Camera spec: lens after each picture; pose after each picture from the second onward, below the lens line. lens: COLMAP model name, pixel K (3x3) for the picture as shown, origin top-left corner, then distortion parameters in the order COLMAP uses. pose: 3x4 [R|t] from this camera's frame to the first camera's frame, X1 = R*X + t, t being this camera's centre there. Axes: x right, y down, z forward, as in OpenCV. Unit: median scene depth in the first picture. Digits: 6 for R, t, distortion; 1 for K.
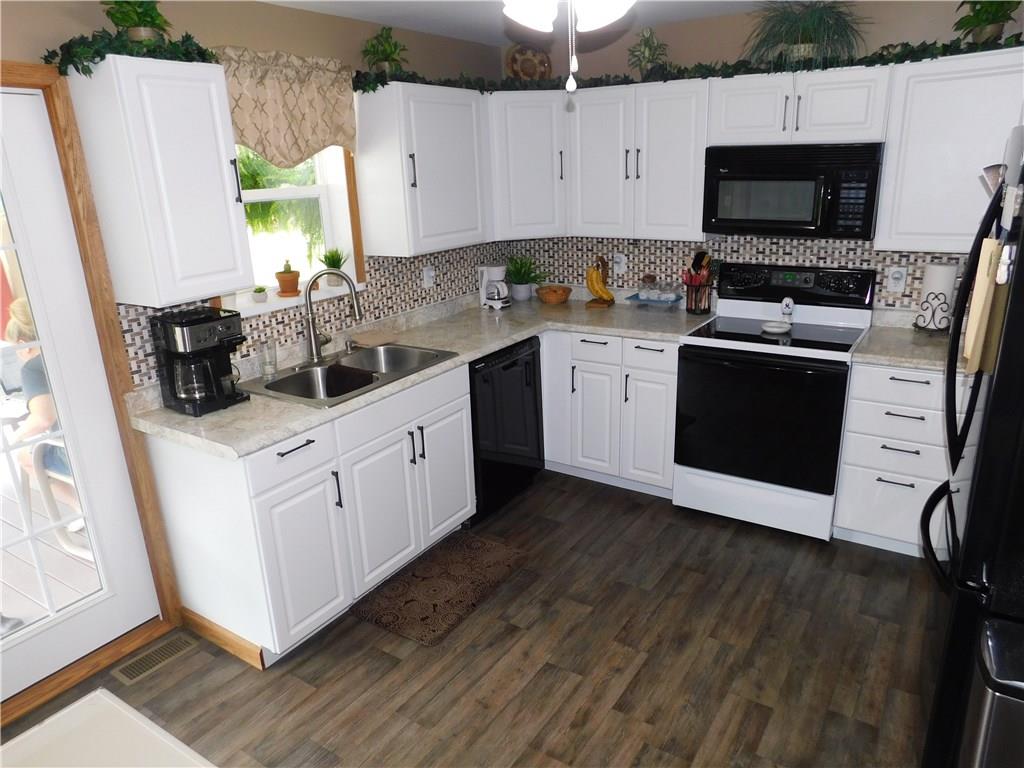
lens RADIAL K [[706.0, 0, 509.9], [0, 706.0, 392.4], [0, 0, 1]] dist [-0.051015, 0.050879]
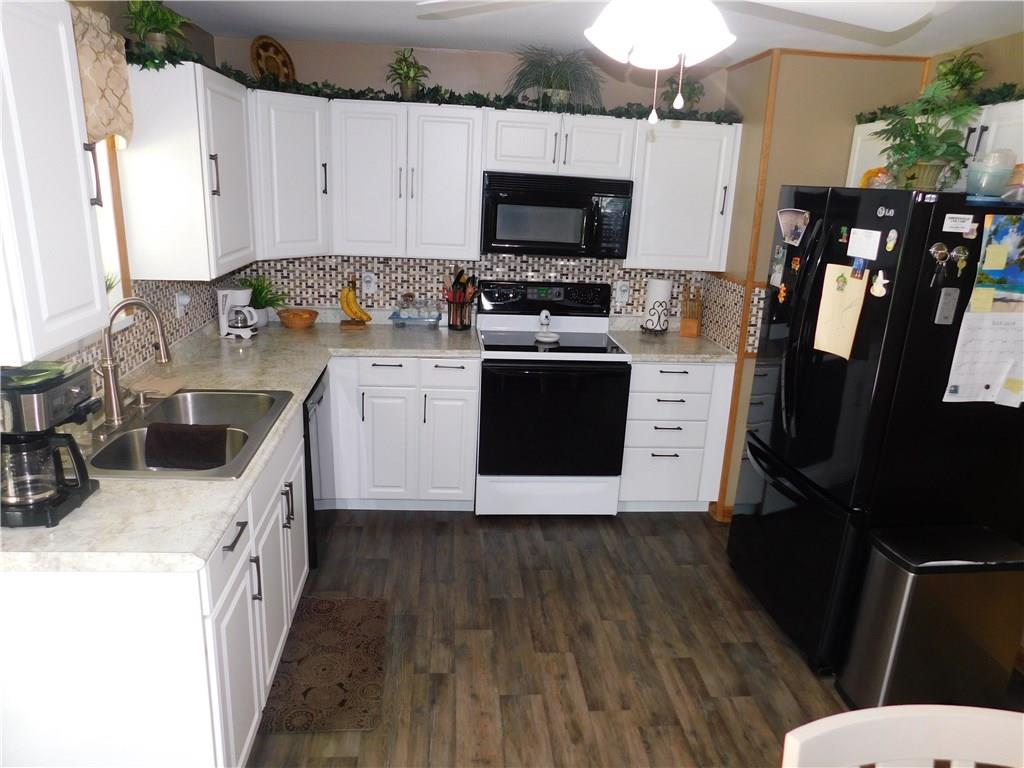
lens RADIAL K [[706.0, 0, 515.6], [0, 706.0, 389.4], [0, 0, 1]] dist [-0.051015, 0.050879]
pose [[0.784205, -0.109357, 0.610789, -0.362692], [0.124466, 0.992064, 0.017817, -0.037113], [-0.607891, 0.062050, 0.791593, 0.149873]]
